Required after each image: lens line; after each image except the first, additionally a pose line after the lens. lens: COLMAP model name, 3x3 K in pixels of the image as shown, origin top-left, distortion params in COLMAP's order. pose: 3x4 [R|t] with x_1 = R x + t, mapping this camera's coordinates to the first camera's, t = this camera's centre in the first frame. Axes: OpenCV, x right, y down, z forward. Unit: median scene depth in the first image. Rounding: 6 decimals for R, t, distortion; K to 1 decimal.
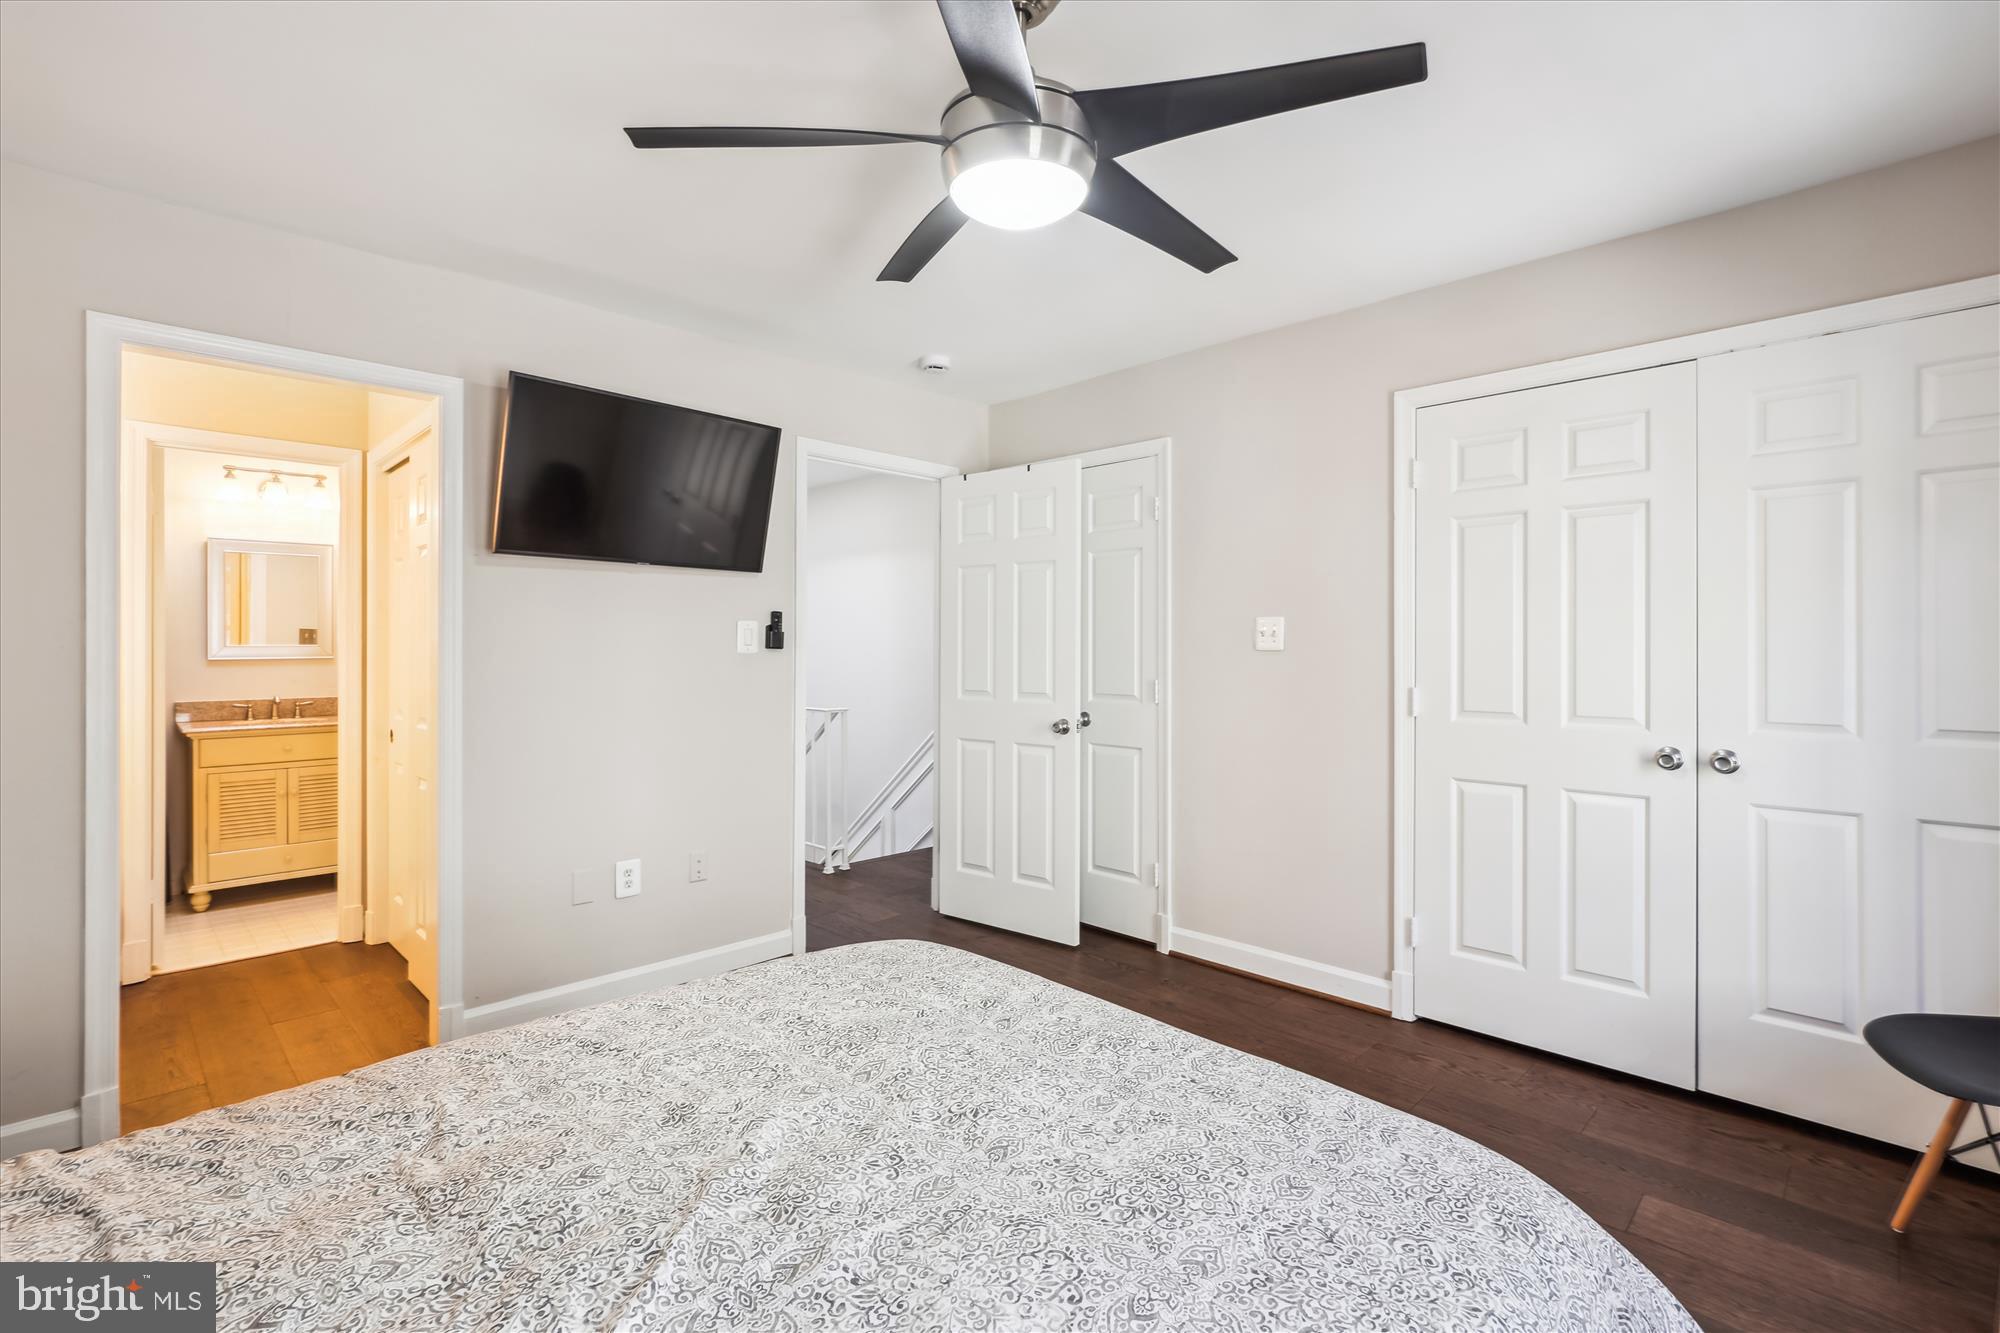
lens RADIAL K [[921.1, 0, 1011.4], [0, 921.1, 662.7], [0, 0, 1]] dist [-0.000671, 0.000046]
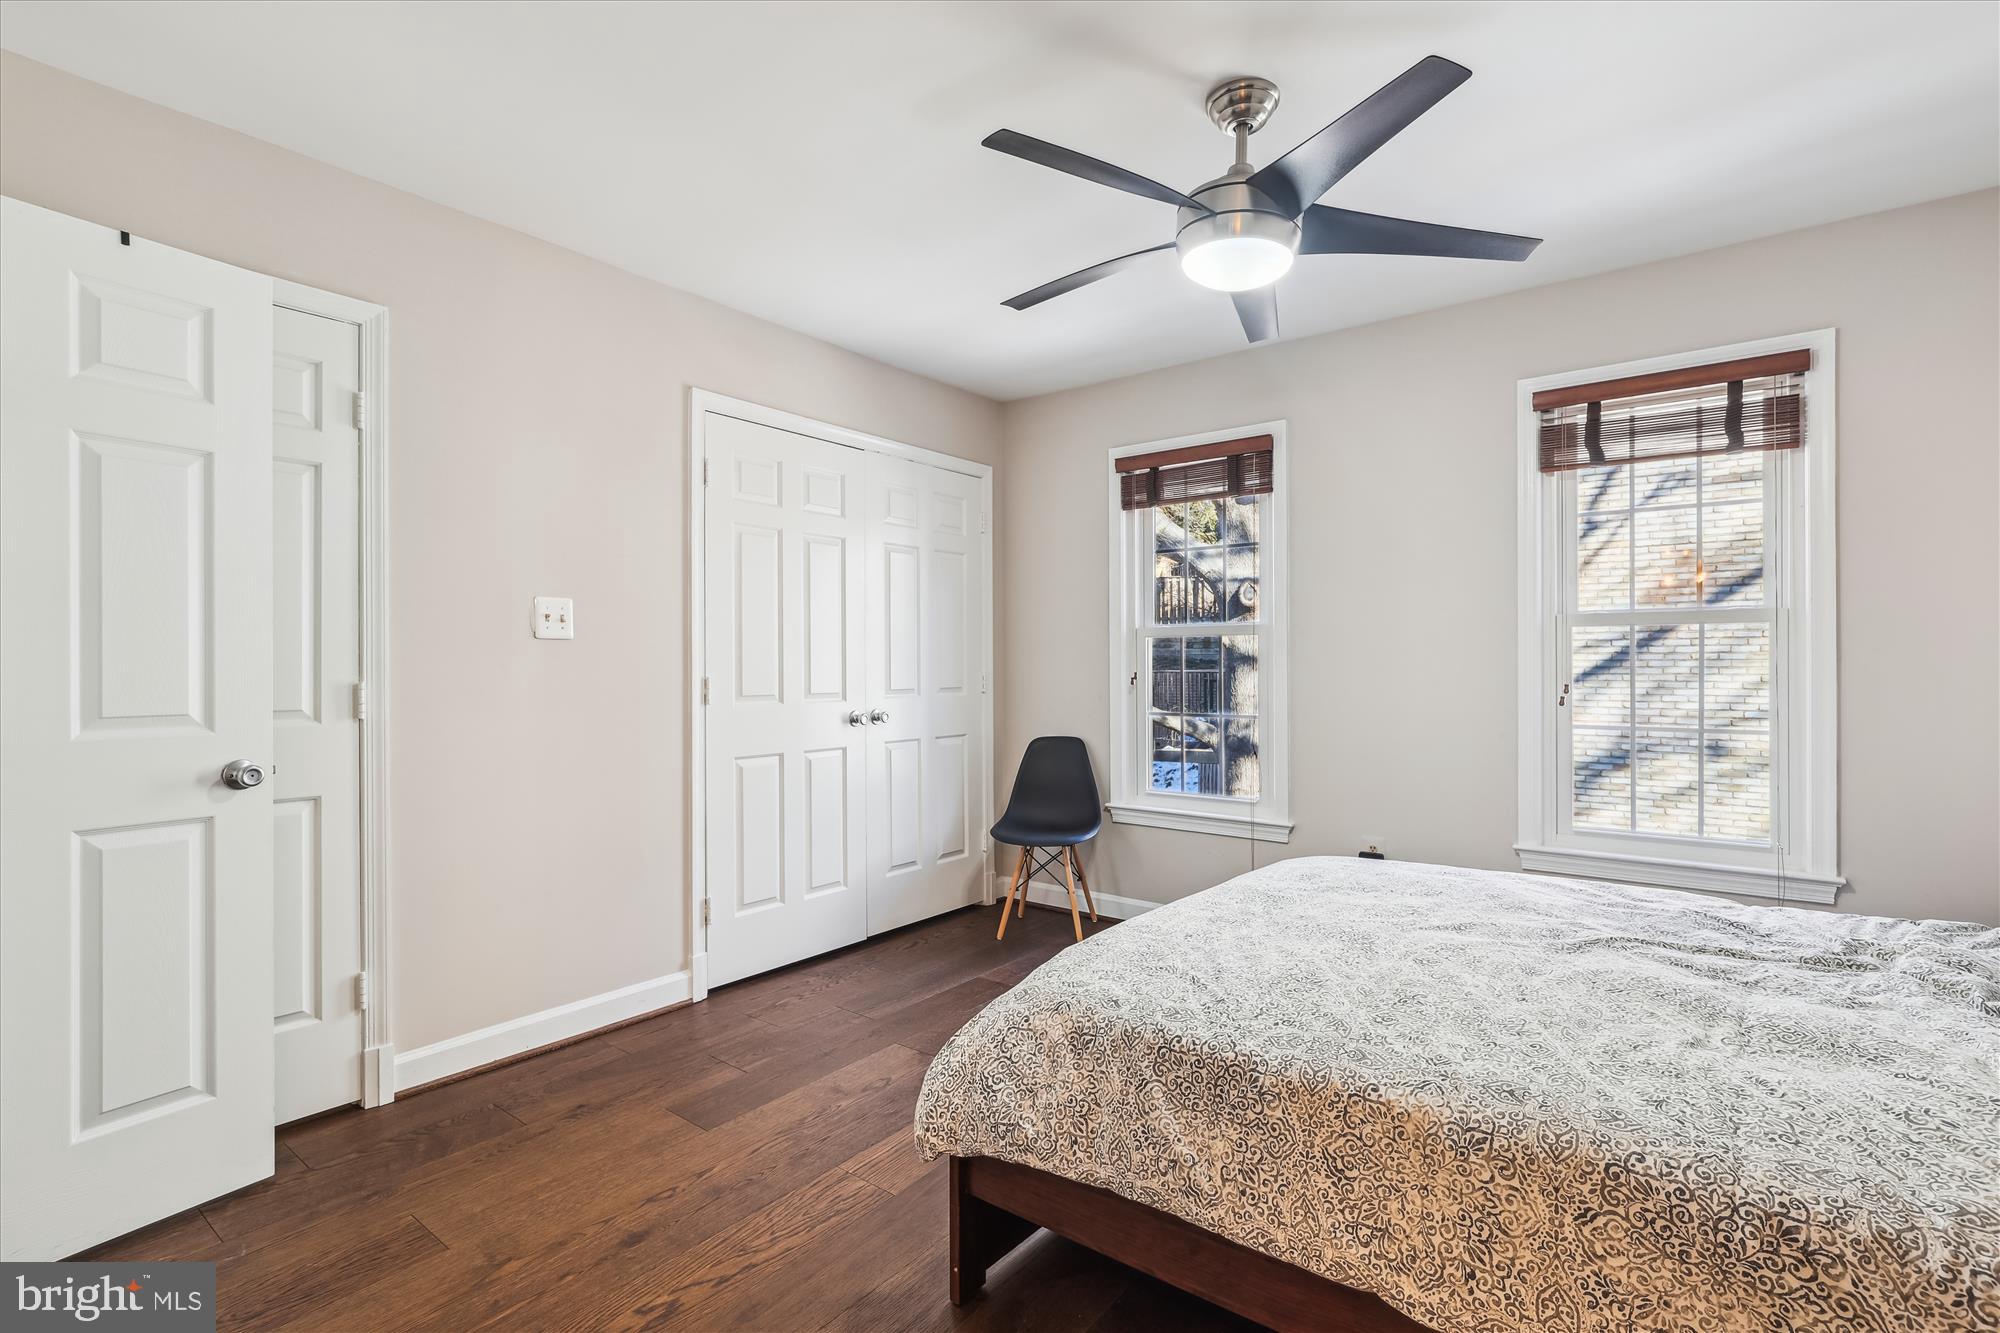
lens RADIAL K [[921.1, 0, 1002.8], [0, 921.1, 661.9], [0, 0, 1]] dist [-0.000671, 0.000046]
pose [[-0.118866, -0.006076, 0.992892, -0.897130], [0.002170, 0.999977, 0.006379, 0.005075], [-0.992908, 0.002913, -0.118850, 1.107406]]
